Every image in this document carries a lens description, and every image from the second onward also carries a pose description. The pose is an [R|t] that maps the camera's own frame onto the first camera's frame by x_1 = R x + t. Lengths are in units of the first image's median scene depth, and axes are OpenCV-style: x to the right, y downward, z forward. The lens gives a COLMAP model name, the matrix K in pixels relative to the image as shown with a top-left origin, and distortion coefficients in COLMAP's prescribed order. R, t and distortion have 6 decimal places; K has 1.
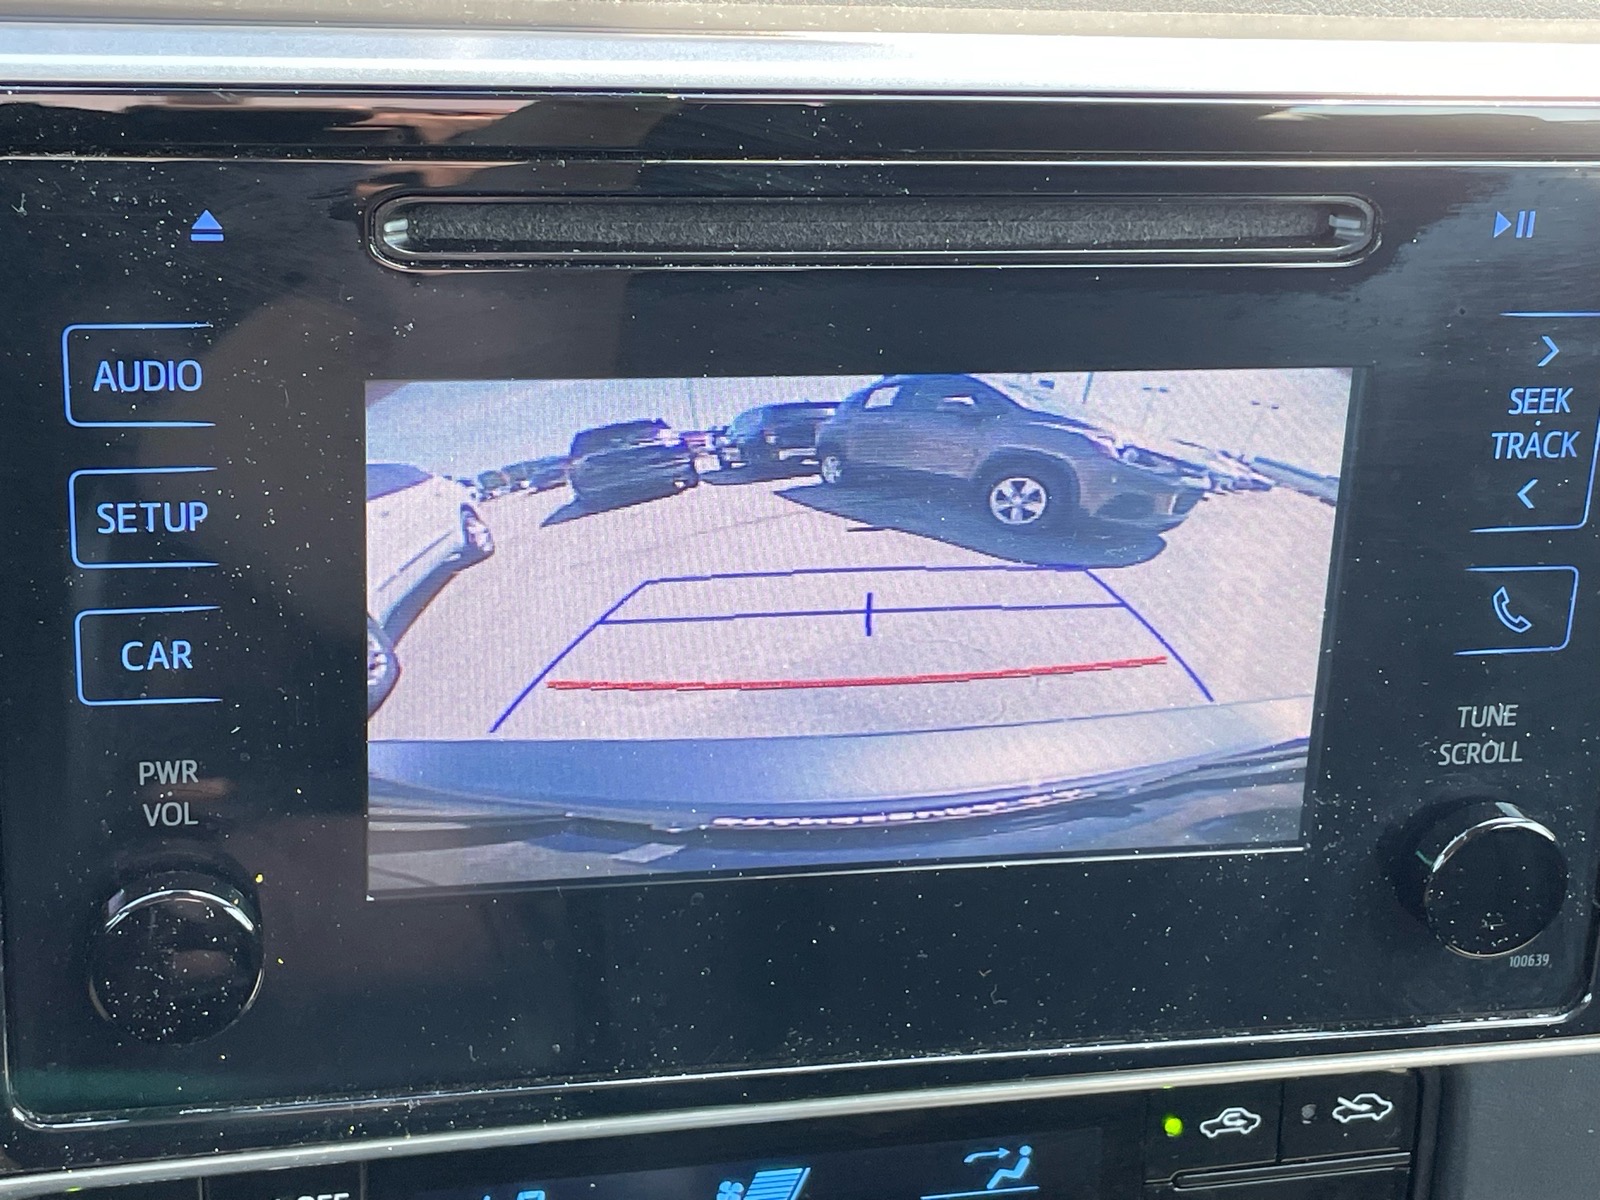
lens RADIAL K [[2692.8, 0, 791.5], [0, 2692.8, 590.9], [0, 0, 1]] dist [0.097578, 0.000000]
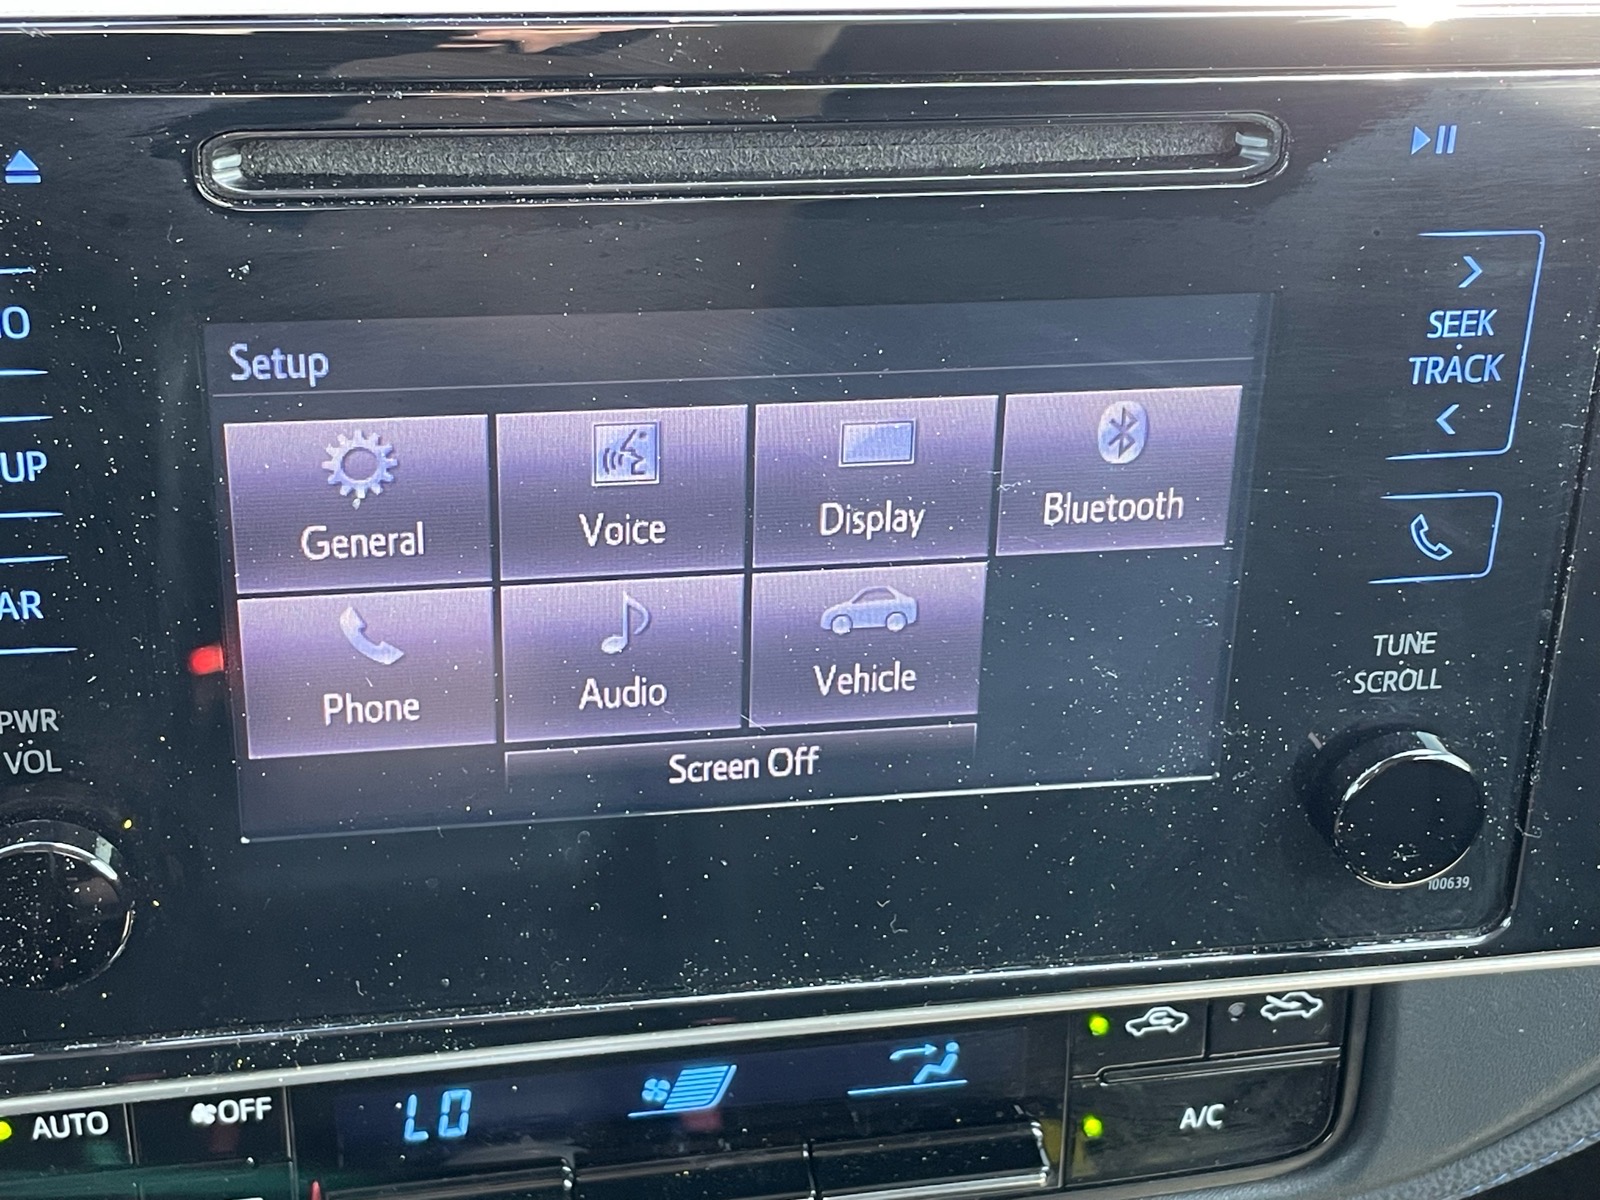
lens RADIAL K [[2471.6, 0, 794.7], [0, 2471.6, 595.4], [0, 0, 1]] dist [0.086816, 0.000000]
pose [[0.998975, 0.002101, -0.045225, 0.084035], [0.002399, 0.995061, 0.099232, -0.063891], [0.045210, -0.099239, 0.994036, 0.115165]]
